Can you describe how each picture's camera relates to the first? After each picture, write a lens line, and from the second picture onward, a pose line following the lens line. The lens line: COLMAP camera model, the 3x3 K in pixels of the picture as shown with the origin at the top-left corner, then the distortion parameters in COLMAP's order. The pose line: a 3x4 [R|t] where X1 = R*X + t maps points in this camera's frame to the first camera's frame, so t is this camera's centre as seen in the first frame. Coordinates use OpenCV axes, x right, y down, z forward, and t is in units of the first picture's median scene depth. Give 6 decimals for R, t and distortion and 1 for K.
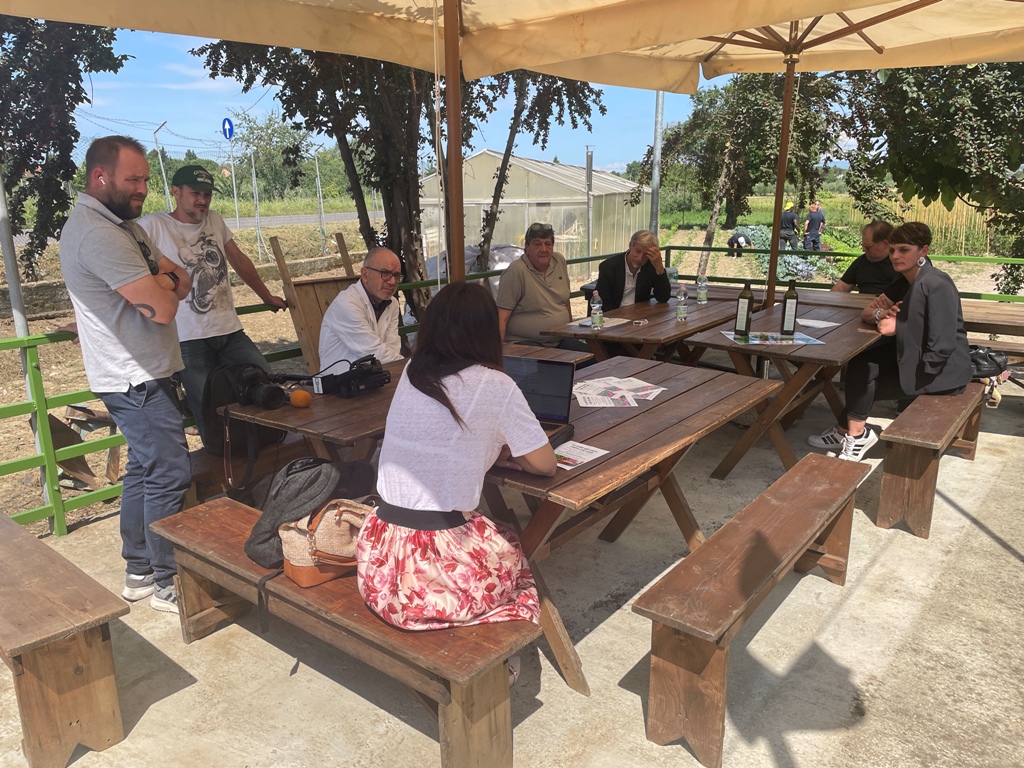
lens RADIAL K [[759.2, 0, 518.9], [0, 759.2, 391.2], [0, 0, 1]] dist [0.096875, -0.105114]
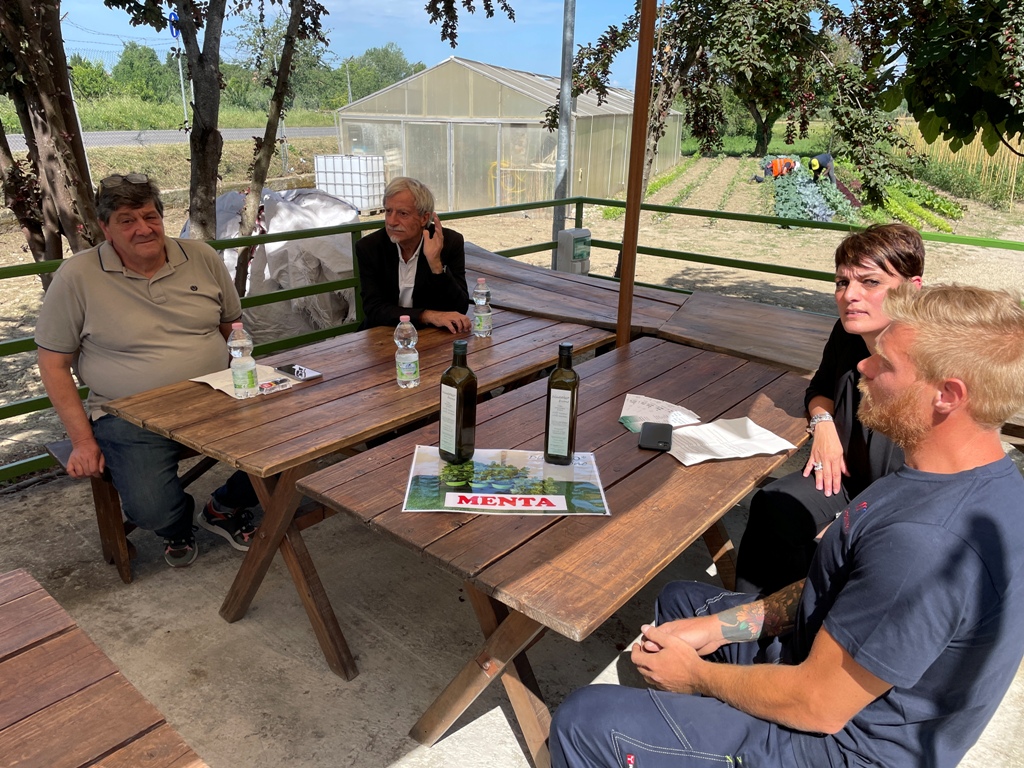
lens RADIAL K [[759.2, 0, 518.9], [0, 759.2, 391.2], [0, 0, 1]] dist [0.096875, -0.105114]
pose [[0.998580, 0.042692, -0.031851, 0.235612], [-0.039370, 0.994359, 0.098493, -0.110192], [0.035877, -0.097099, 0.994628, 0.387514]]
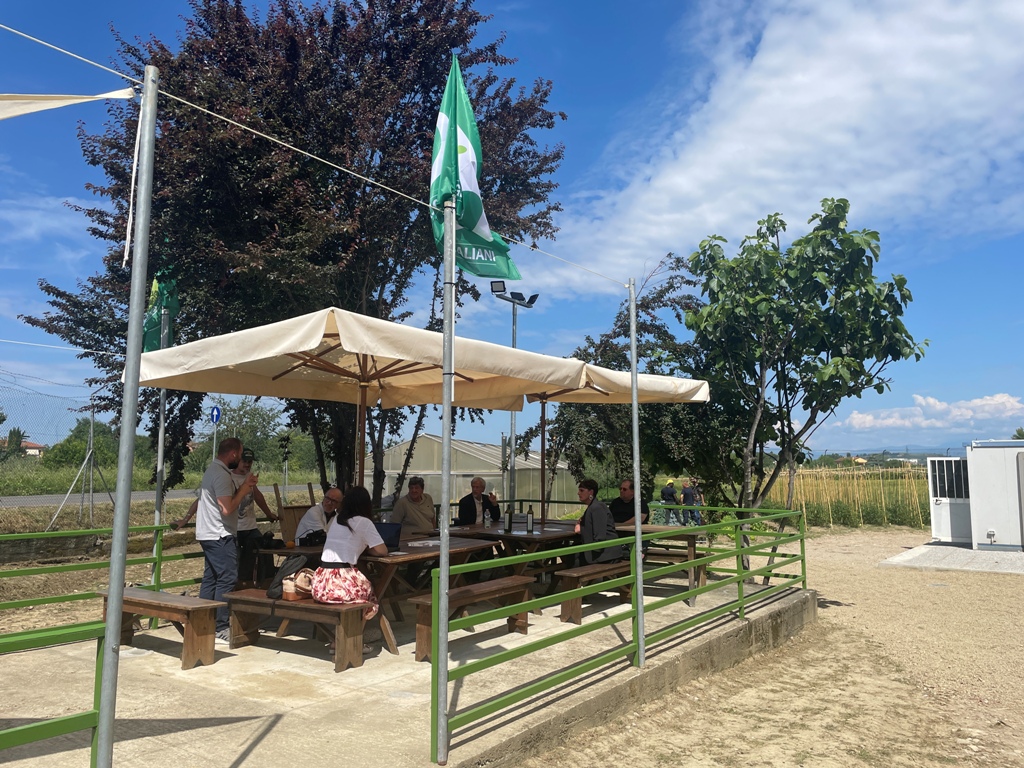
lens RADIAL K [[760.7, 0, 512.0], [0, 760.7, 384.0], [0, 0, 1]] dist [0.081810, -0.107672]
pose [[0.998739, 0.020239, 0.045944, 0.141967], [-0.002453, 0.933720, -0.357997, 0.200787], [-0.050144, 0.357433, 0.932592, -0.723572]]
